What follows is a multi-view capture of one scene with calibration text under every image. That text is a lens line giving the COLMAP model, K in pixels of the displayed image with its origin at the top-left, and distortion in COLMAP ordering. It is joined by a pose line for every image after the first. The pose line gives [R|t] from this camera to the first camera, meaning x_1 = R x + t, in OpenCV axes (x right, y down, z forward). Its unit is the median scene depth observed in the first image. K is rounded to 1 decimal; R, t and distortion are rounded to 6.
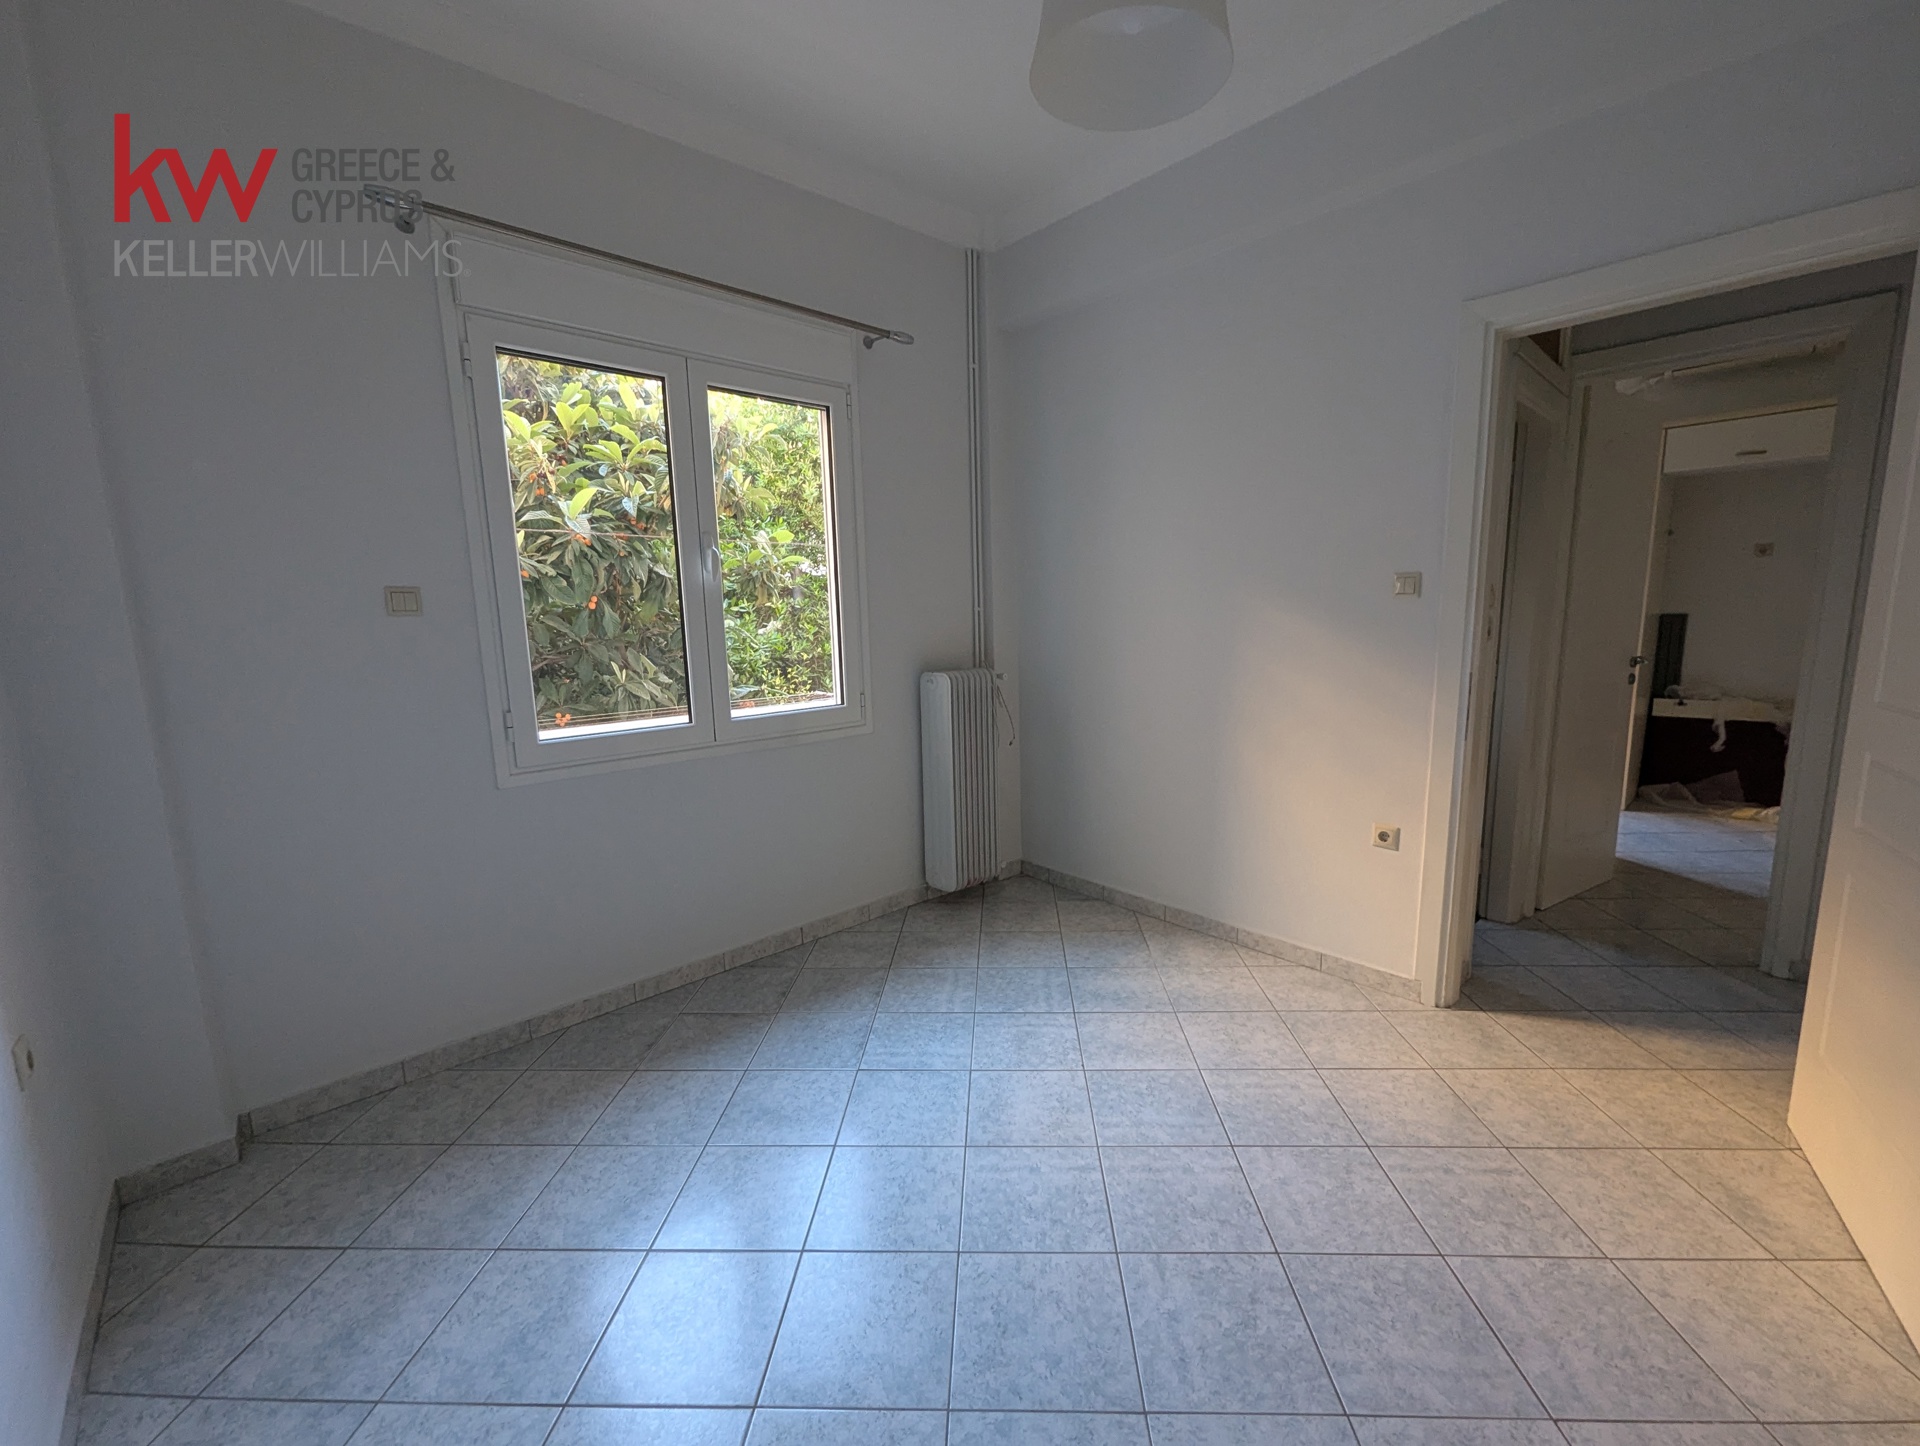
lens RADIAL K [[806.6, 0, 969.2], [0, 806.6, 733.2], [0, 0, 1]] dist [-0.003163, 0.000082]
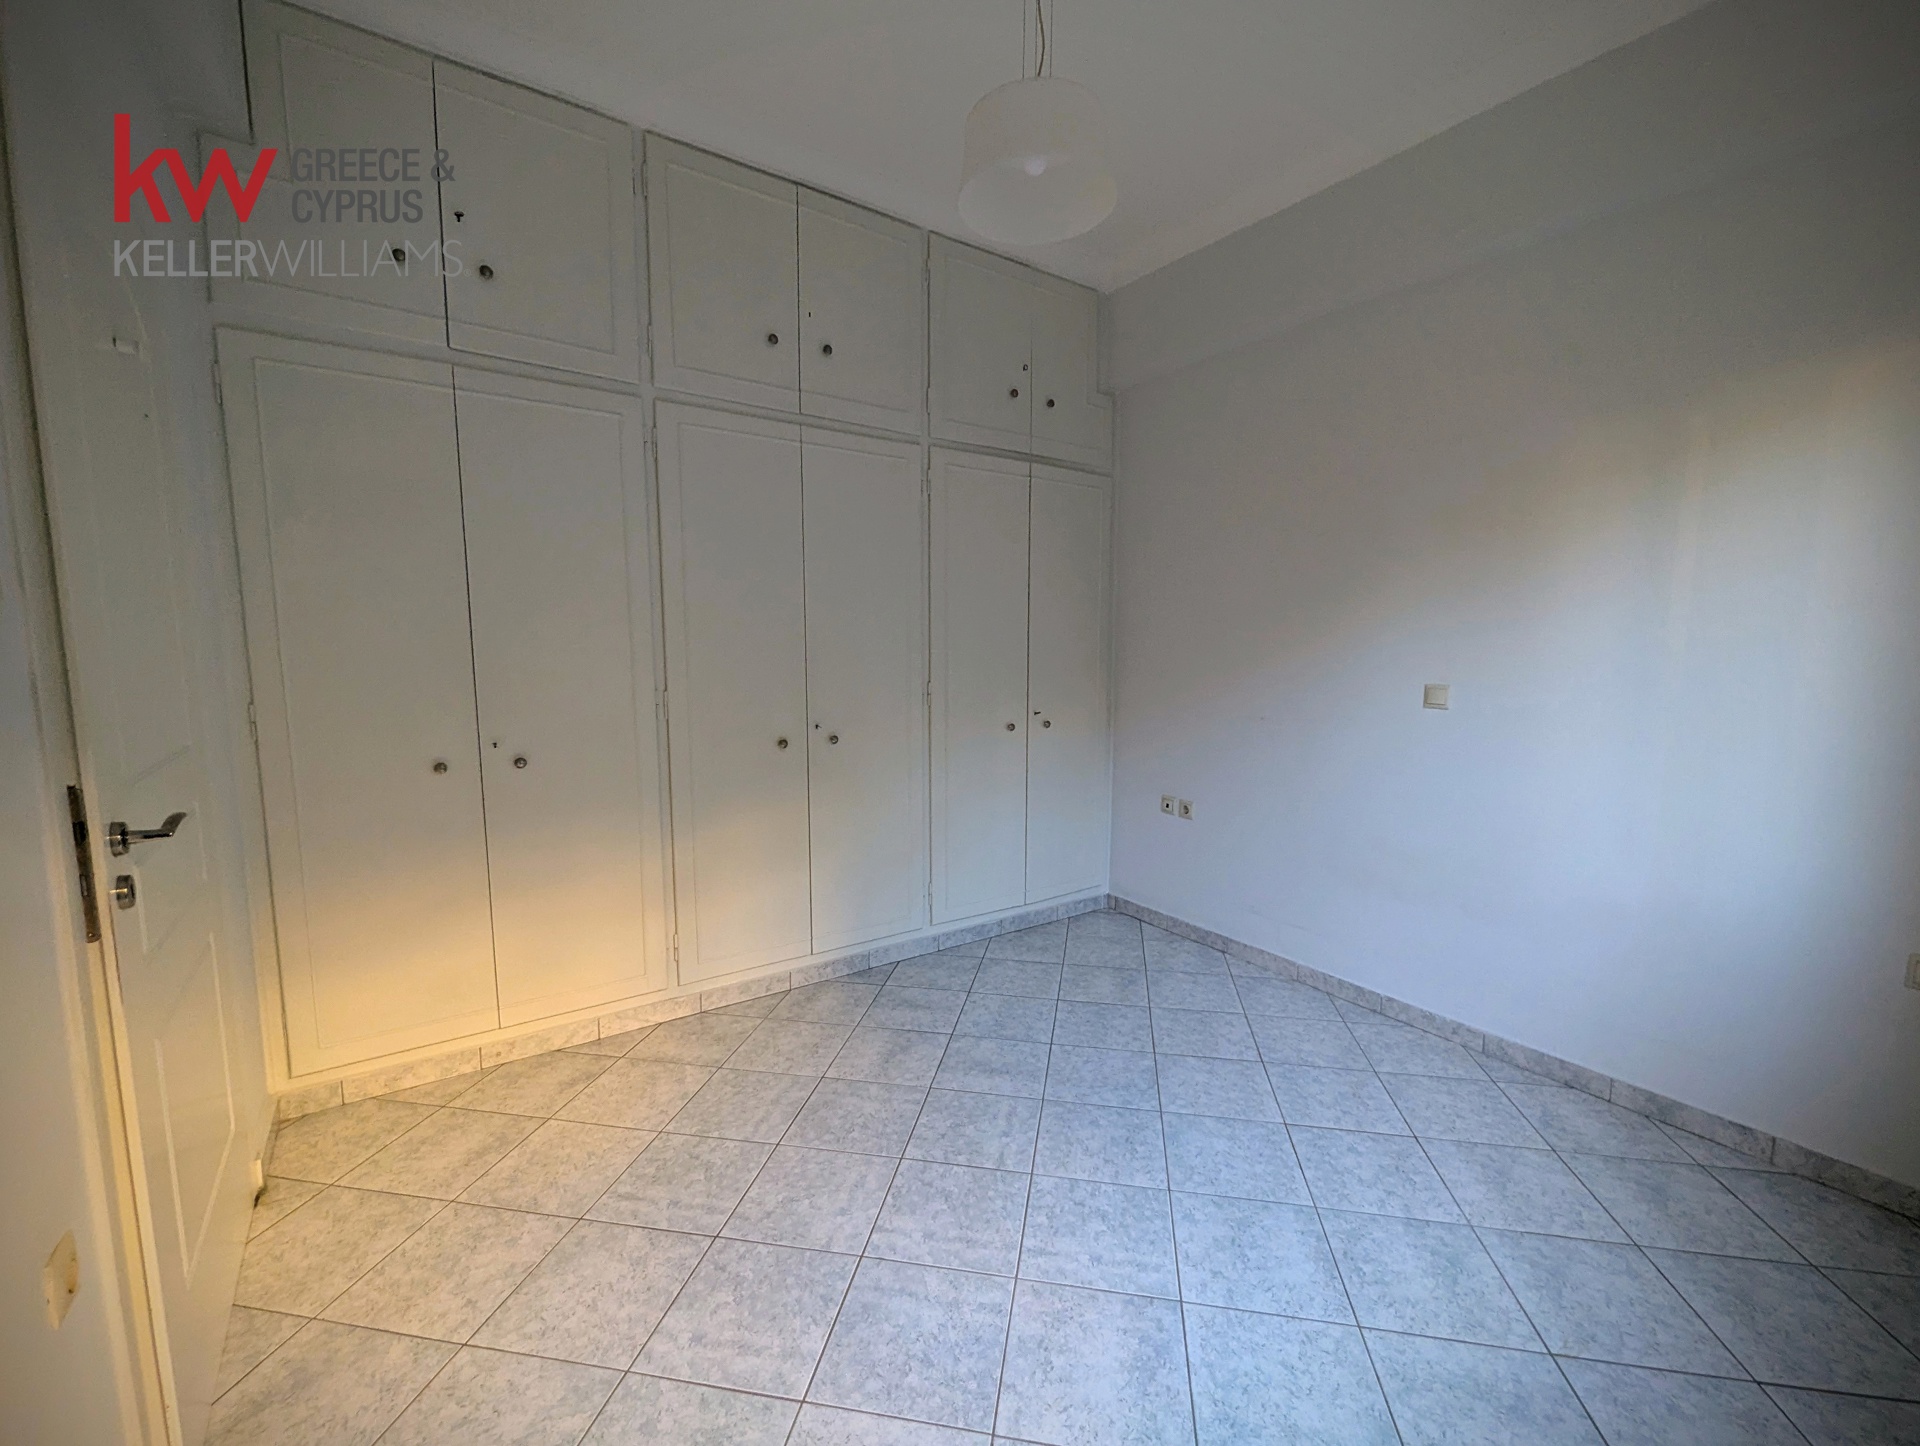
lens RADIAL K [[806.6, 0, 969.2], [0, 806.6, 733.2], [0, 0, 1]] dist [-0.003163, 0.000082]
pose [[-0.990758, 0.005741, 0.135521, 0.087583], [0.041687, 0.963637, 0.263943, -0.233228], [-0.129078, 0.267153, -0.954970, 1.561891]]
